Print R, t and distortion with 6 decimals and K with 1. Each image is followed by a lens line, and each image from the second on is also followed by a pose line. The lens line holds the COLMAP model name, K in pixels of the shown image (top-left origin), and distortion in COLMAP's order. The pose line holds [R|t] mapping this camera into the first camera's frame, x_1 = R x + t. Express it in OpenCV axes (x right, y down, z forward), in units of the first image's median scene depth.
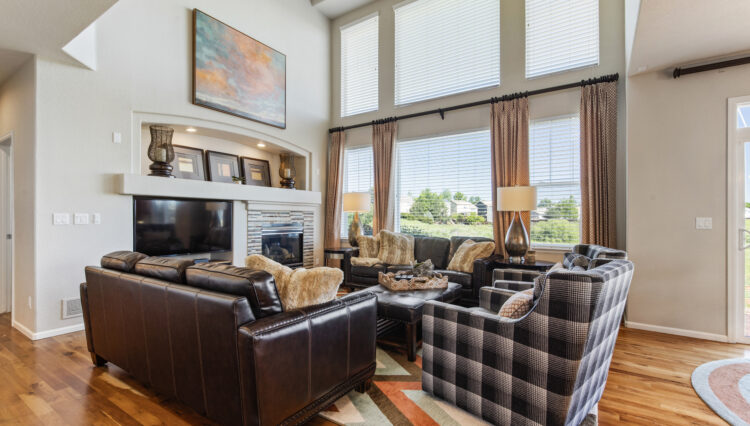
lens RADIAL K [[344.4, 0, 382.9], [0, 344.4, 213.8], [0, 0, 1]] dist [0.001566, 0.000008]
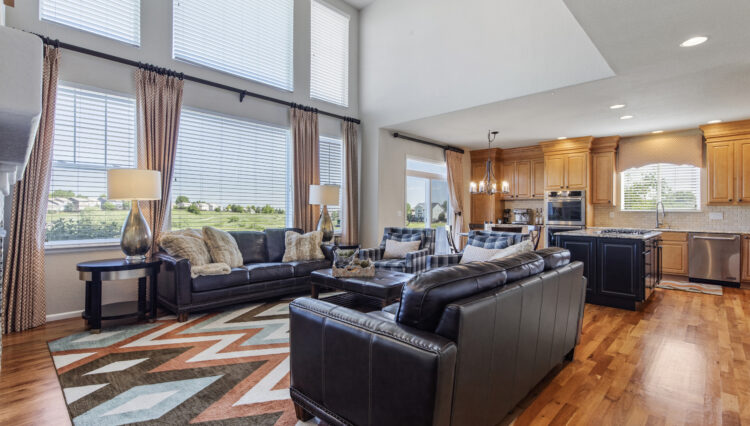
lens RADIAL K [[344.4, 0, 382.7], [0, 344.4, 212.2], [0, 0, 1]] dist [0.001566, 0.000008]
pose [[0.176382, -0.006492, 0.984300, -0.689541], [-0.025748, 0.999606, 0.011207, -0.003705], [-0.983985, -0.027321, 0.176145, 0.489563]]
